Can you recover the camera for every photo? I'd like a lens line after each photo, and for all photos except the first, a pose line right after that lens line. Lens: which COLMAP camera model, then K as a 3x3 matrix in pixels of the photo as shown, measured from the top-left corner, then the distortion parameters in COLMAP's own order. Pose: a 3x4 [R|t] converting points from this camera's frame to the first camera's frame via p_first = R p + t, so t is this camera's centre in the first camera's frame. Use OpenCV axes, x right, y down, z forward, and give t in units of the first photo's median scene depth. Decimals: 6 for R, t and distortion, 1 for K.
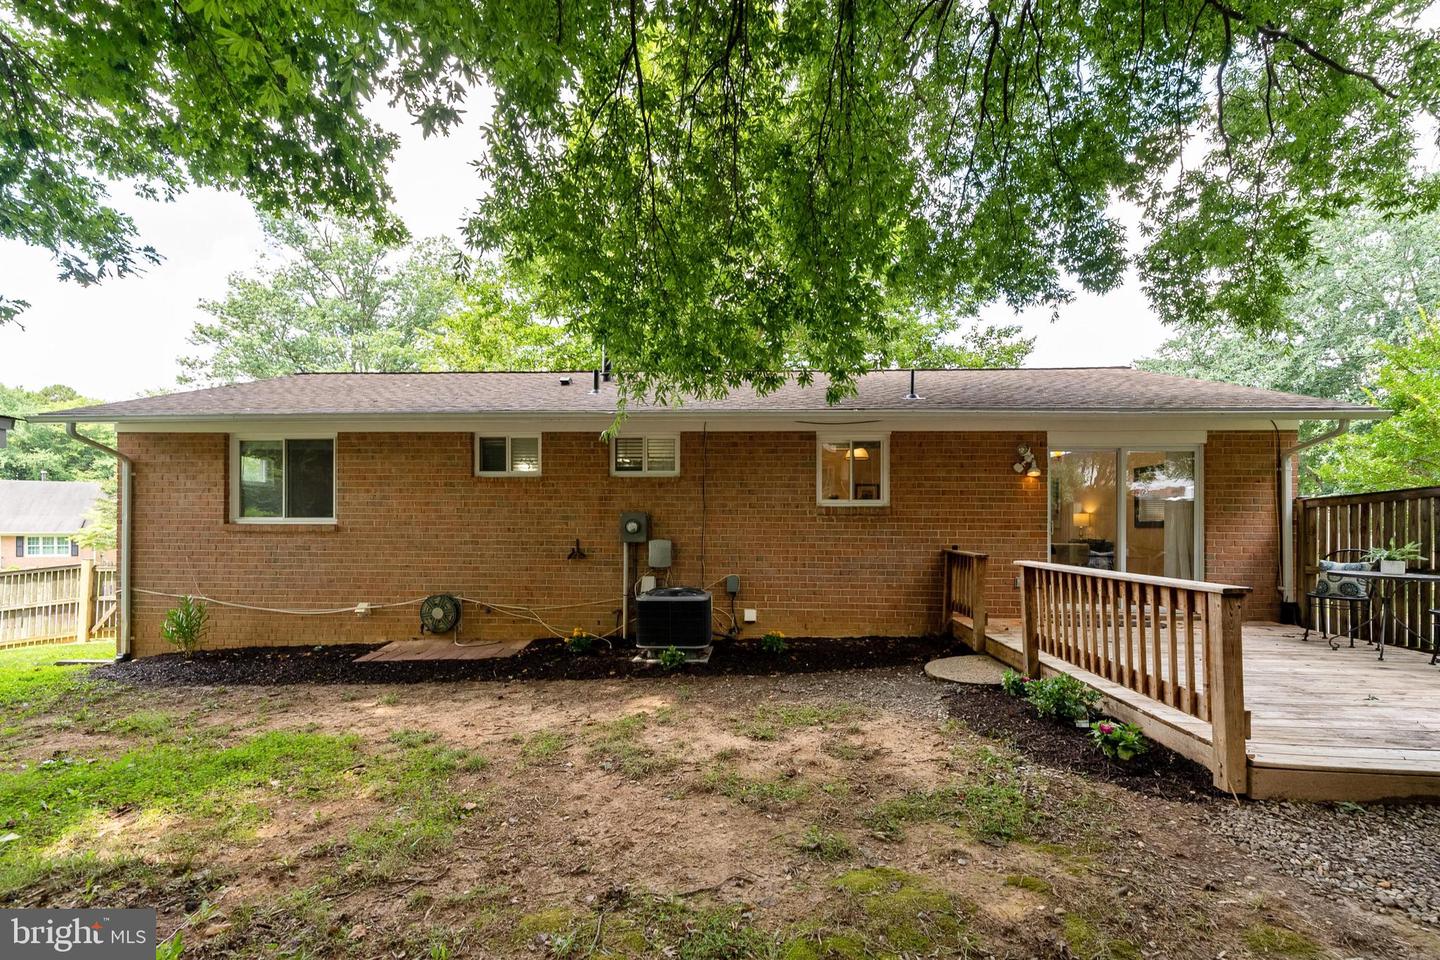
lens RADIAL K [[591.4, 0, 713.4], [0, 591.4, 527.6], [0, 0, 1]] dist [-0.004555, 0.000115]
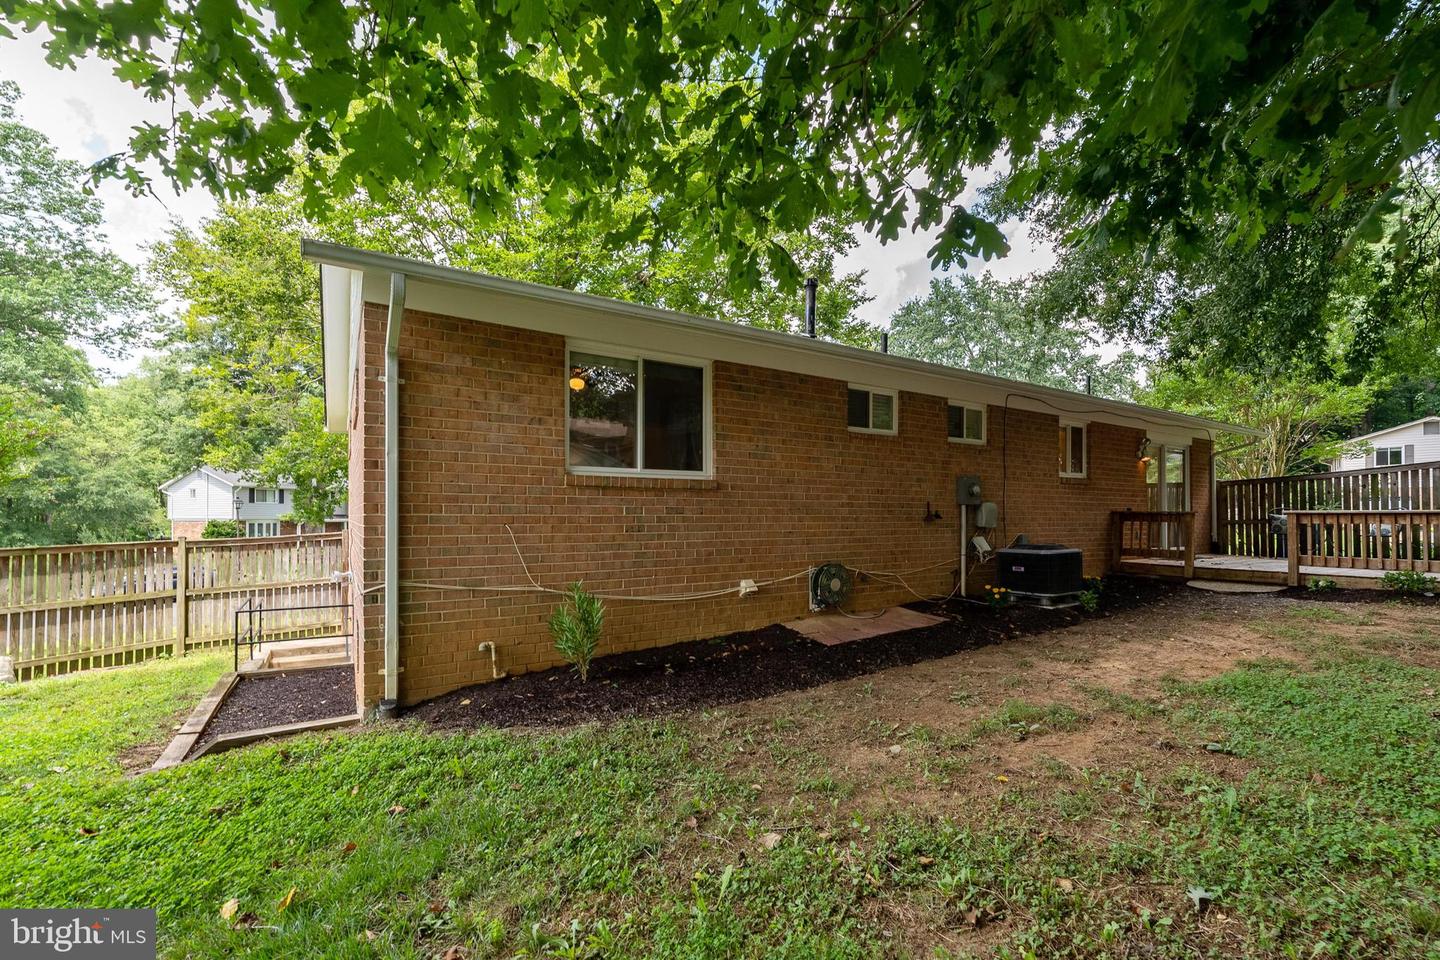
lens RADIAL K [[591.4, 0, 760.7], [0, 591.4, 508.7], [0, 0, 1]] dist [-0.004555, 0.000115]
pose [[0.820558, 0.001532, 0.571561, -1.029797], [0.005383, 0.999931, -0.010409, 0.040119], [-0.571538, 0.011618, 0.820494, 0.338166]]
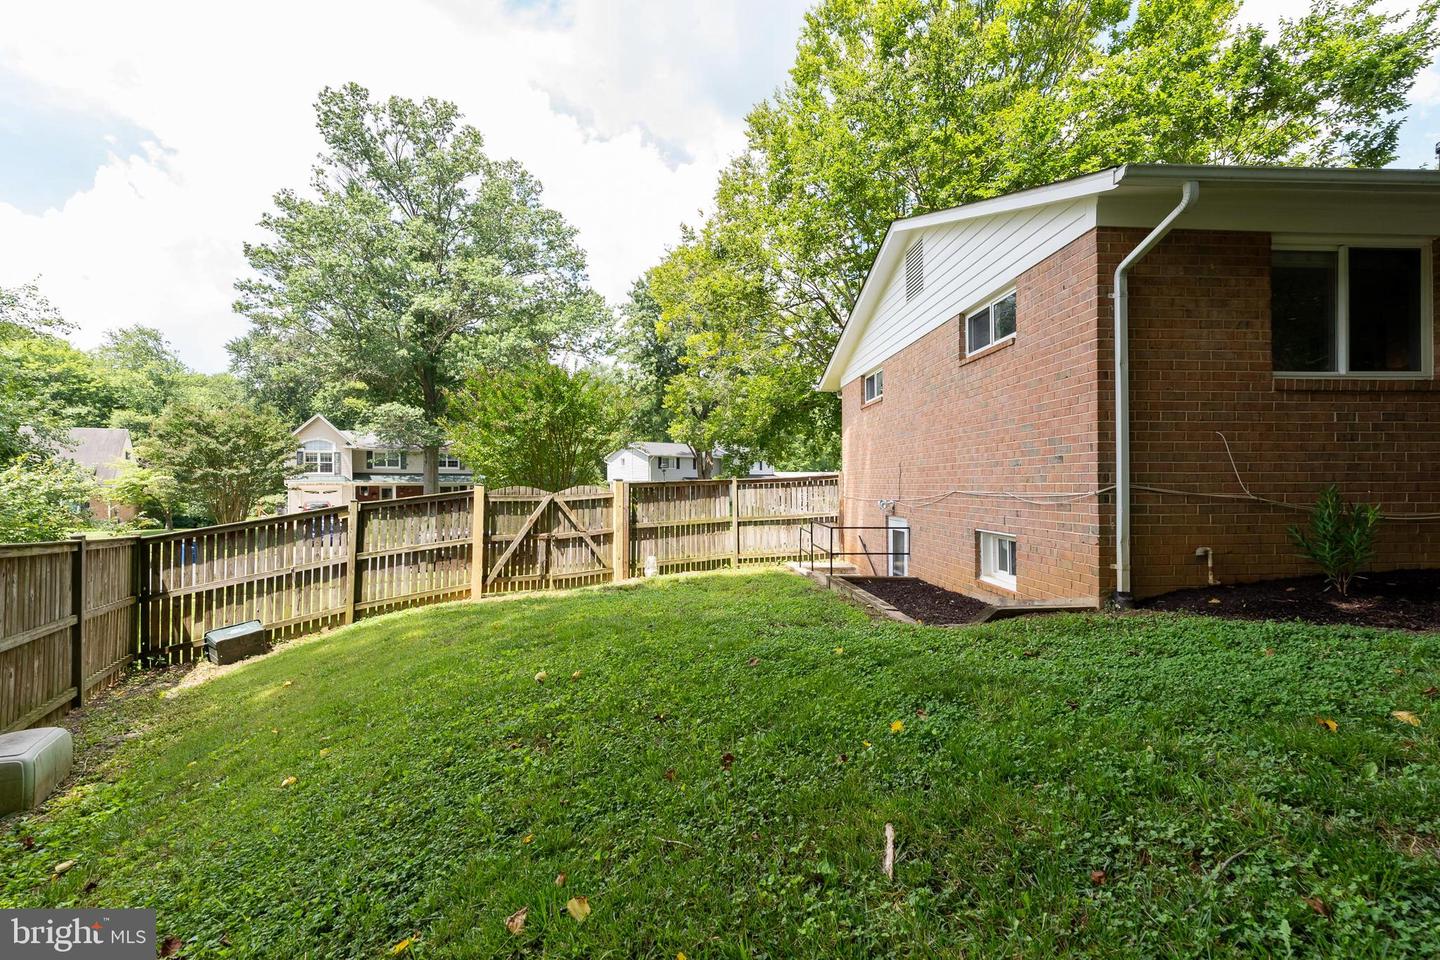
lens RADIAL K [[591.4, 0, 725.1], [0, 591.4, 484.9], [0, 0, 1]] dist [-0.004555, 0.000115]
pose [[0.996595, -0.007850, 0.082083, -1.459981], [0.008078, 0.999964, -0.002451, 0.102542], [-0.082061, 0.003106, 0.996622, 0.431866]]
